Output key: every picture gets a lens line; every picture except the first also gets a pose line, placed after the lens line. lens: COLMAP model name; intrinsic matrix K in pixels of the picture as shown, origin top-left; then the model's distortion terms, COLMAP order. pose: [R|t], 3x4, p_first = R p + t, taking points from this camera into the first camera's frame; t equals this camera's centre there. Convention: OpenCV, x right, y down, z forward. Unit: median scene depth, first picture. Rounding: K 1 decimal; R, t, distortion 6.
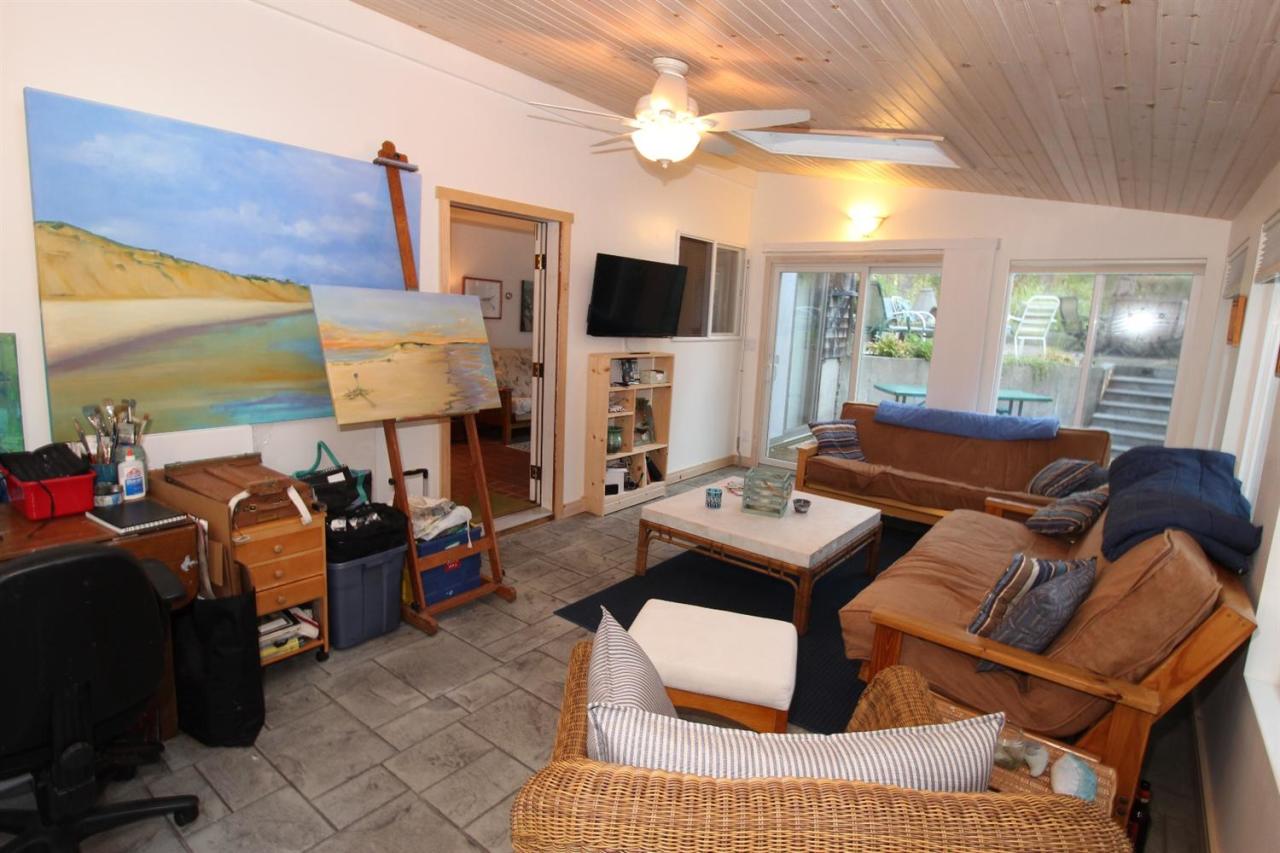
lens RADIAL K [[655.9, 0, 643.6], [0, 655.9, 423.7], [0, 0, 1]] dist [-0.002528, -0.008709]
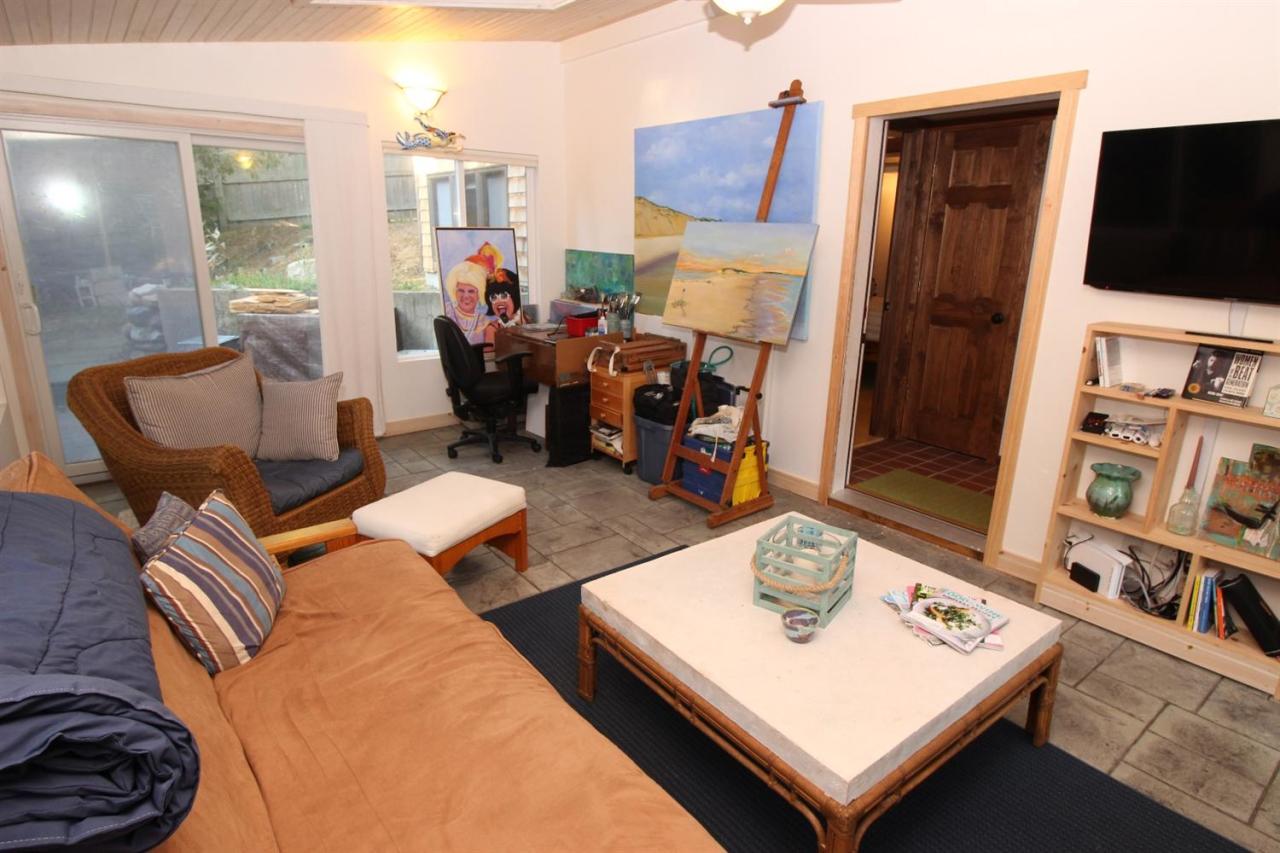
lens RADIAL K [[691.4, 0, 647.9], [0, 691.4, 424.9], [0, 0, 1]] dist [-0.000880, -0.008663]
pose [[-0.239327, 0.210228, -0.947906, 0.864414], [-0.197320, 0.945374, 0.259486, -0.149218], [0.950677, 0.249143, -0.184771, 1.142904]]
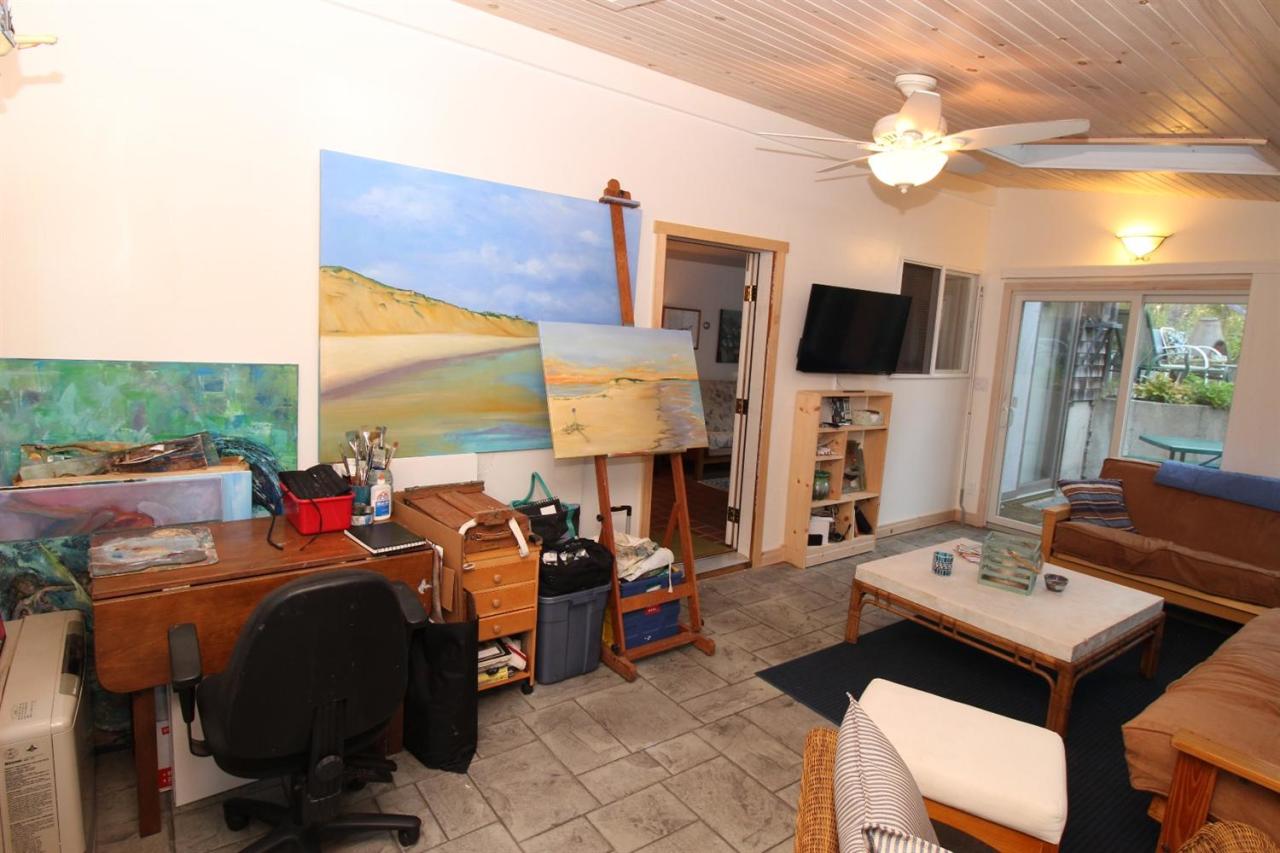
lens RADIAL K [[691.4, 0, 640.8], [0, 691.4, 420.6], [0, 0, 1]] dist [-0.000880, -0.008663]
pose [[0.962528, 0.042321, -0.267860, -0.049105], [-0.055679, 0.997545, -0.042466, -0.016660], [0.265405, 0.055789, 0.962521, 0.003788]]
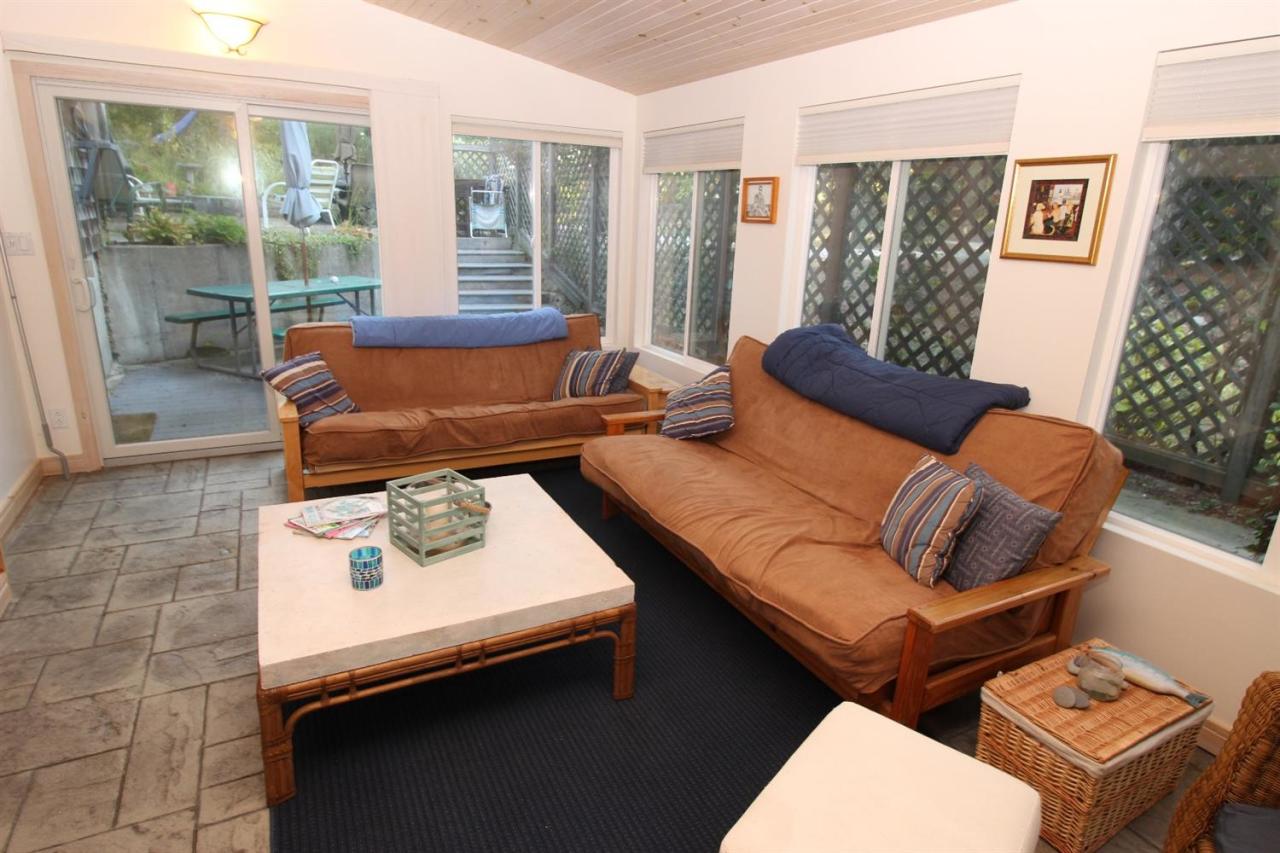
lens RADIAL K [[691.4, 0, 639.7], [0, 691.4, 422.5], [0, 0, 1]] dist [-0.000880, -0.008663]
pose [[0.407754, -0.290041, 0.865802, -0.287538], [0.131914, 0.956974, 0.258457, -0.127052], [-0.903513, 0.008824, 0.428470, 0.689847]]
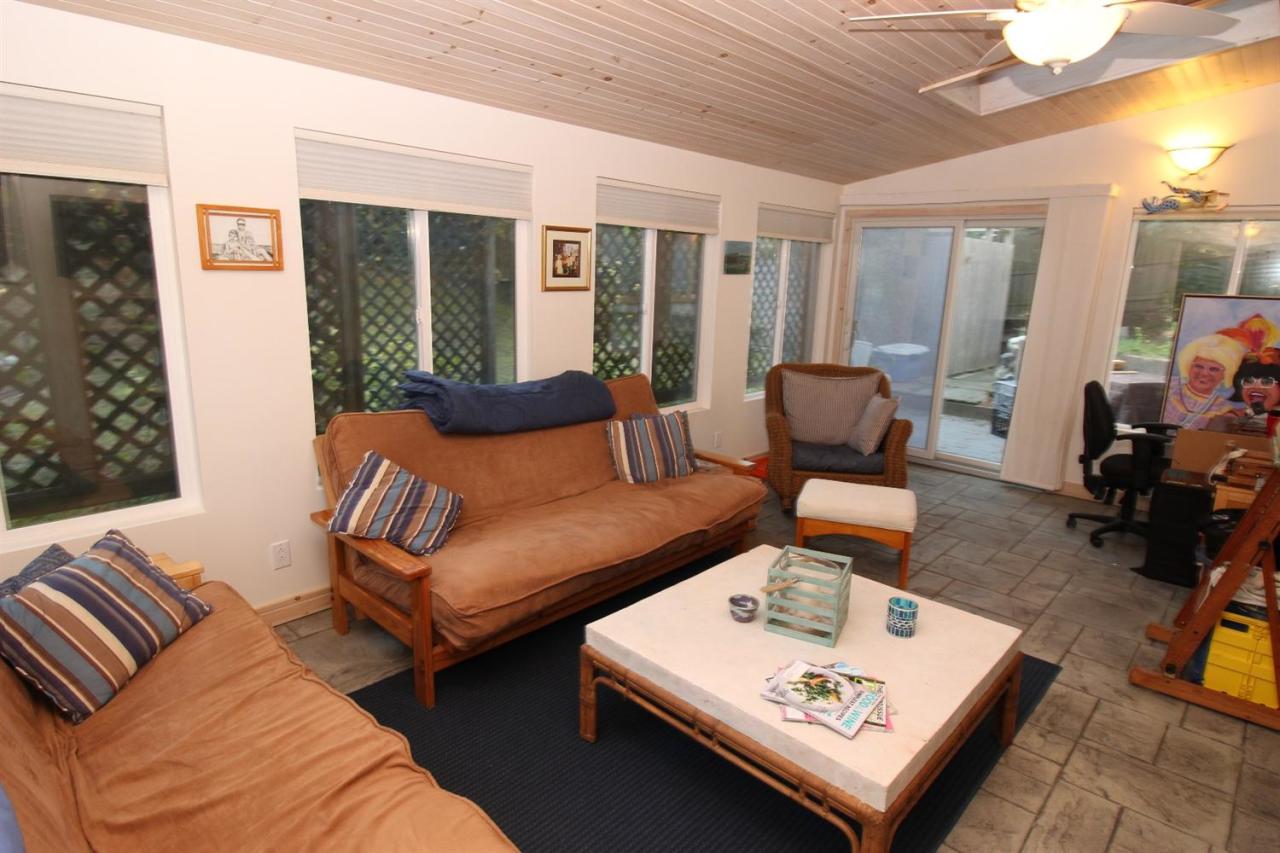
lens RADIAL K [[691.4, 0, 642.0], [0, 691.4, 424.7], [0, 0, 1]] dist [-0.000880, -0.008663]
pose [[-0.991964, -0.098832, 0.078990, 0.359474], [-0.060889, 0.920196, 0.386693, -0.304646], [-0.110904, 0.378776, -0.918820, 1.812148]]
